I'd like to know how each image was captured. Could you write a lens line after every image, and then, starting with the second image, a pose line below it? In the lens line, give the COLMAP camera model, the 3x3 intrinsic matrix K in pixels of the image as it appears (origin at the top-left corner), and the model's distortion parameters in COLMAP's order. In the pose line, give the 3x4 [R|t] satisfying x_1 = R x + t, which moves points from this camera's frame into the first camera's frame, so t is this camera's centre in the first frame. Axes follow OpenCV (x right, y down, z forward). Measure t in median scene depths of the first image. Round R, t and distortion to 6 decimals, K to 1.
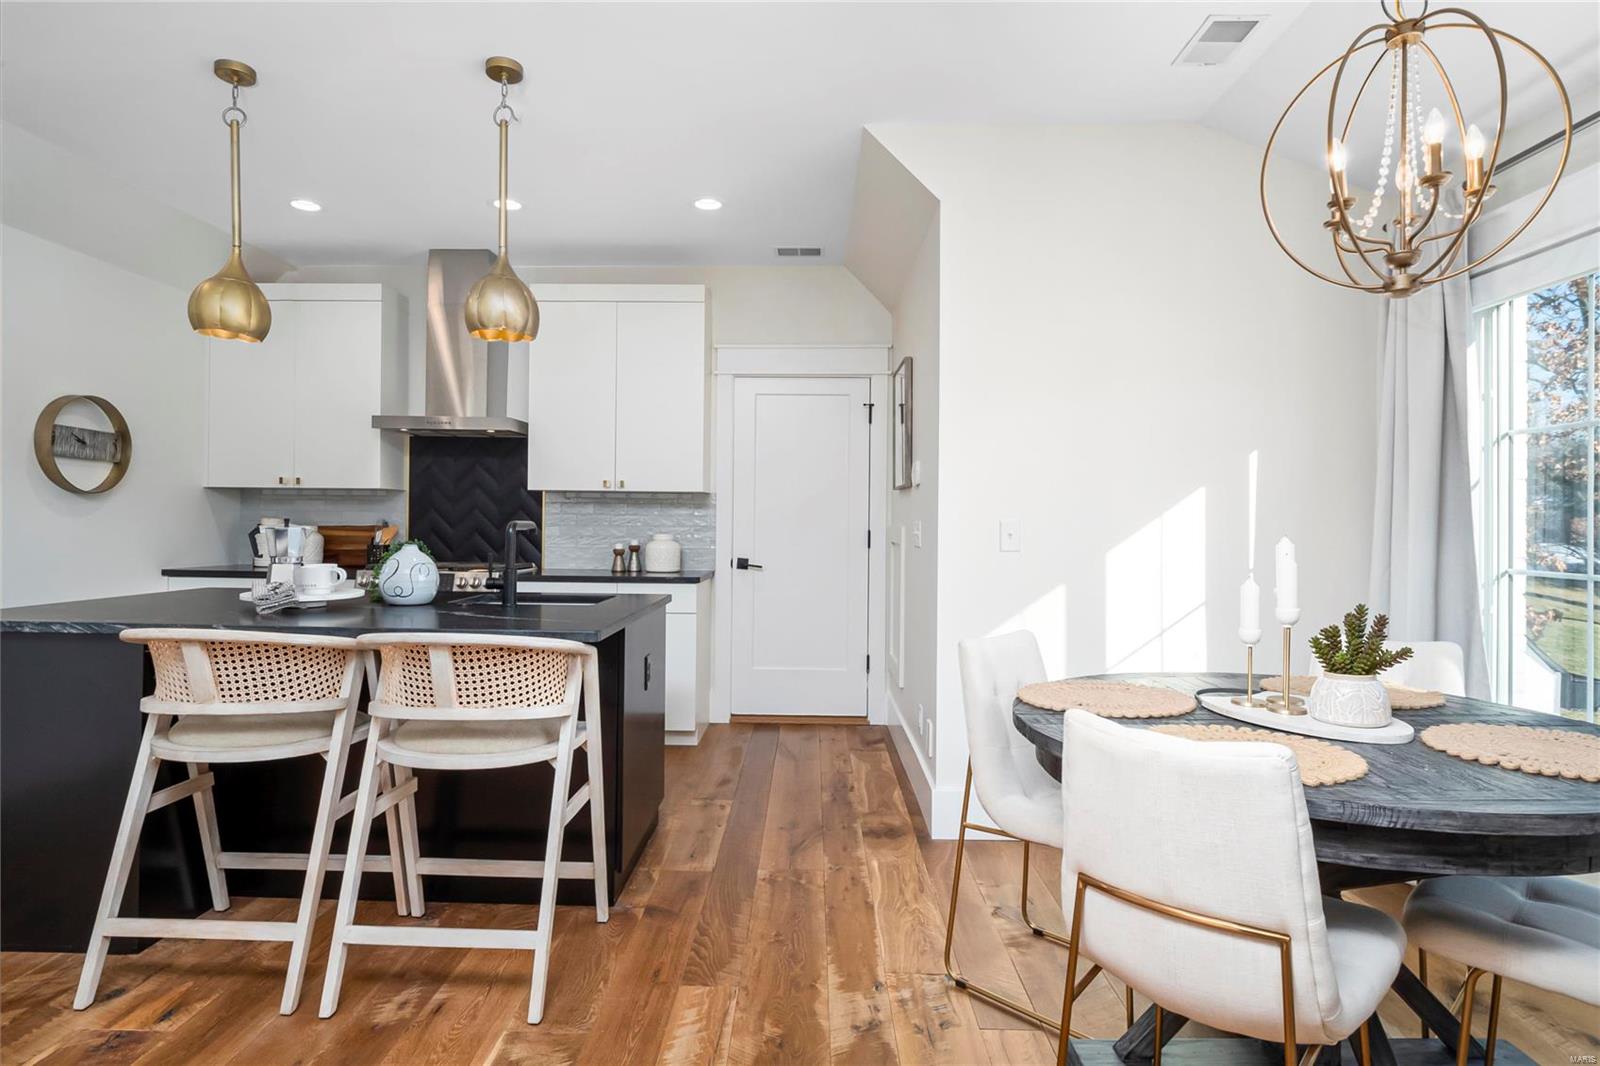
lens RADIAL K [[902.8, 0, 797.7], [0, 902.8, 526.5], [0, 0, 1]] dist [0.000923, -0.000356]
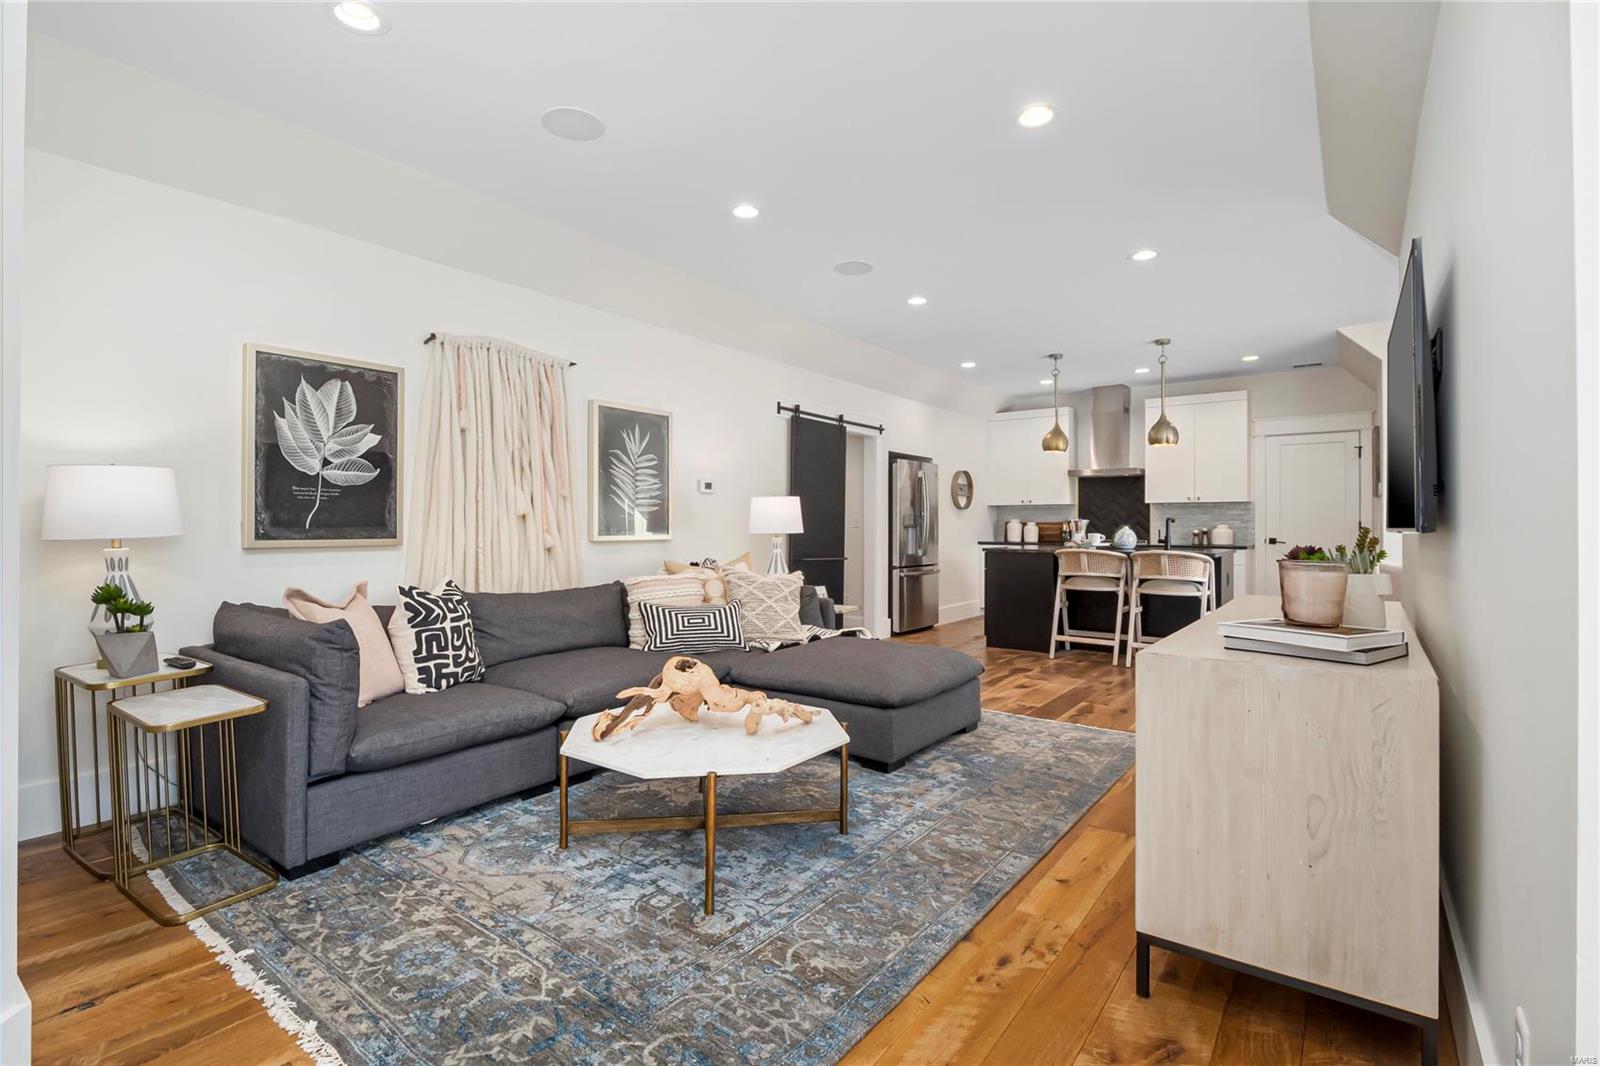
lens RADIAL K [[749.5, 0, 793.7], [0, 749.5, 526.4], [0, 0, 1]] dist [-0.017413, -0.001211]
pose [[0.811544, -0.008083, -0.584235, 0.032419], [0.004385, 0.999960, -0.007744, 0.020702], [0.584274, 0.003723, 0.811548, -0.794961]]
